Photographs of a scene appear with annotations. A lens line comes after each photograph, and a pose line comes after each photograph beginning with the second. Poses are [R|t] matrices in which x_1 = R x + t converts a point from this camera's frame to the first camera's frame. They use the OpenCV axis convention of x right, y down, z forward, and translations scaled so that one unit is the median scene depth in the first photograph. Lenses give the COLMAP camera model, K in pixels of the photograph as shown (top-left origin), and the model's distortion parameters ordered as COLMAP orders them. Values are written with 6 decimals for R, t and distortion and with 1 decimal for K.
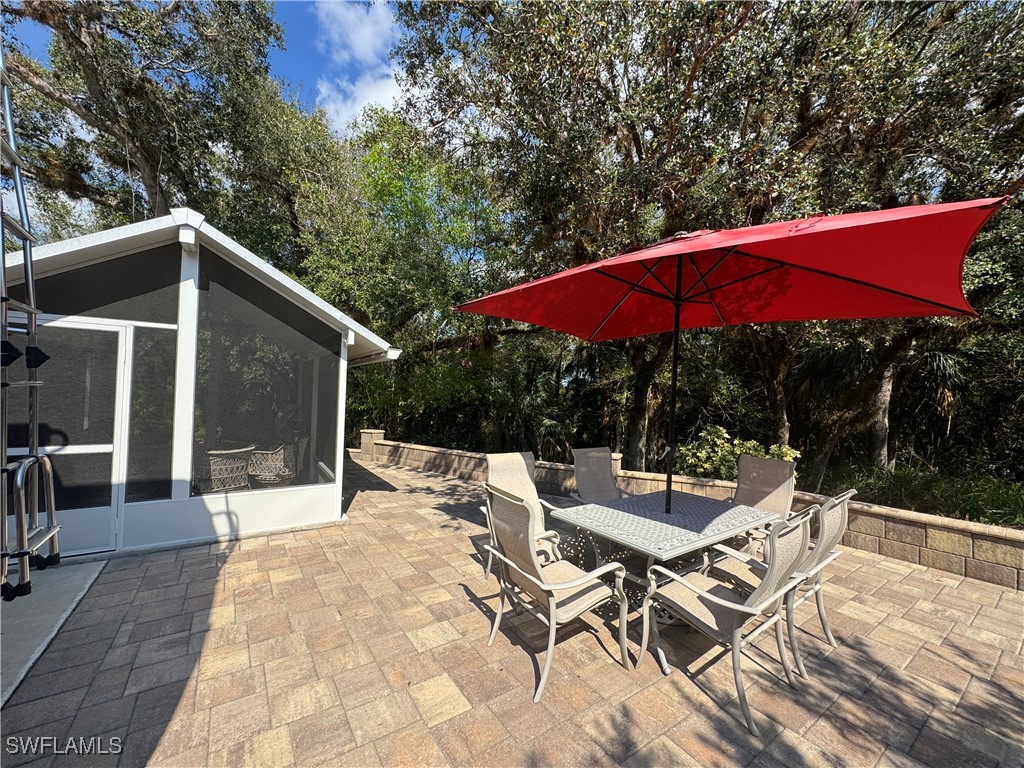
lens RADIAL K [[407.3, 0, 509.7], [0, 407.3, 384.1], [0, 0, 1]] dist [-0.004835, 0.000791]
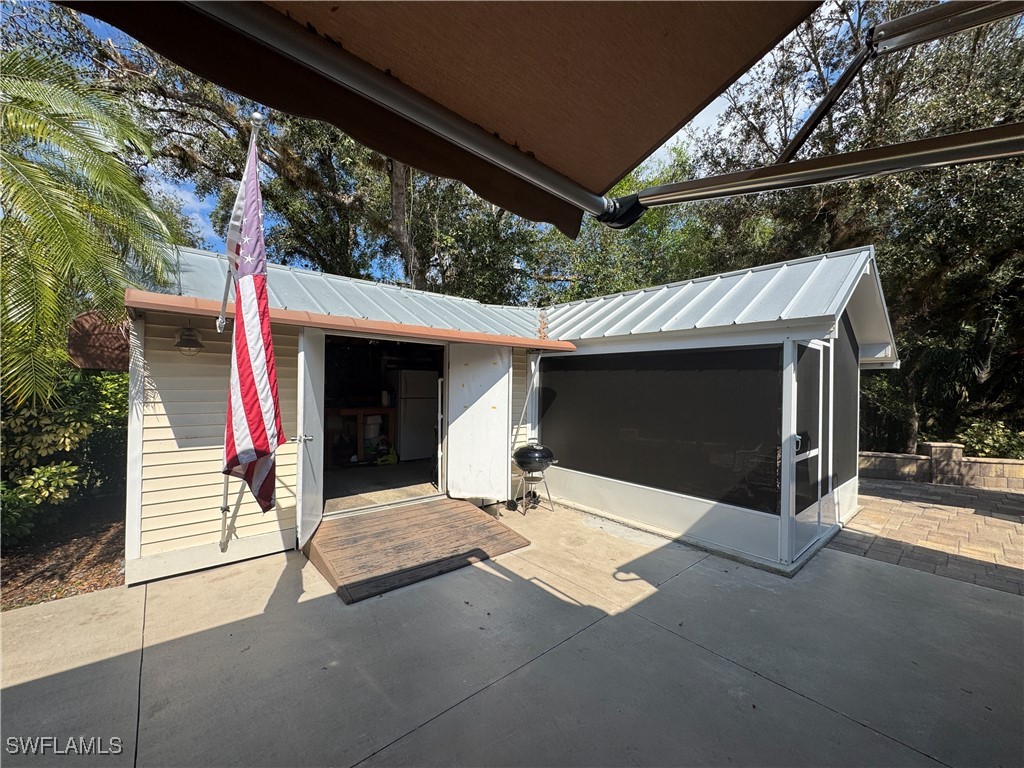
lens RADIAL K [[407.7, 0, 511.0], [0, 407.7, 385.7], [0, 0, 1]] dist [-0.001944, 0.000243]
pose [[0.991903, -0.012850, 0.126342, -1.696431], [0.010577, 0.999770, 0.018642, -0.046584], [-0.126553, -0.017154, 0.991812, -0.016307]]
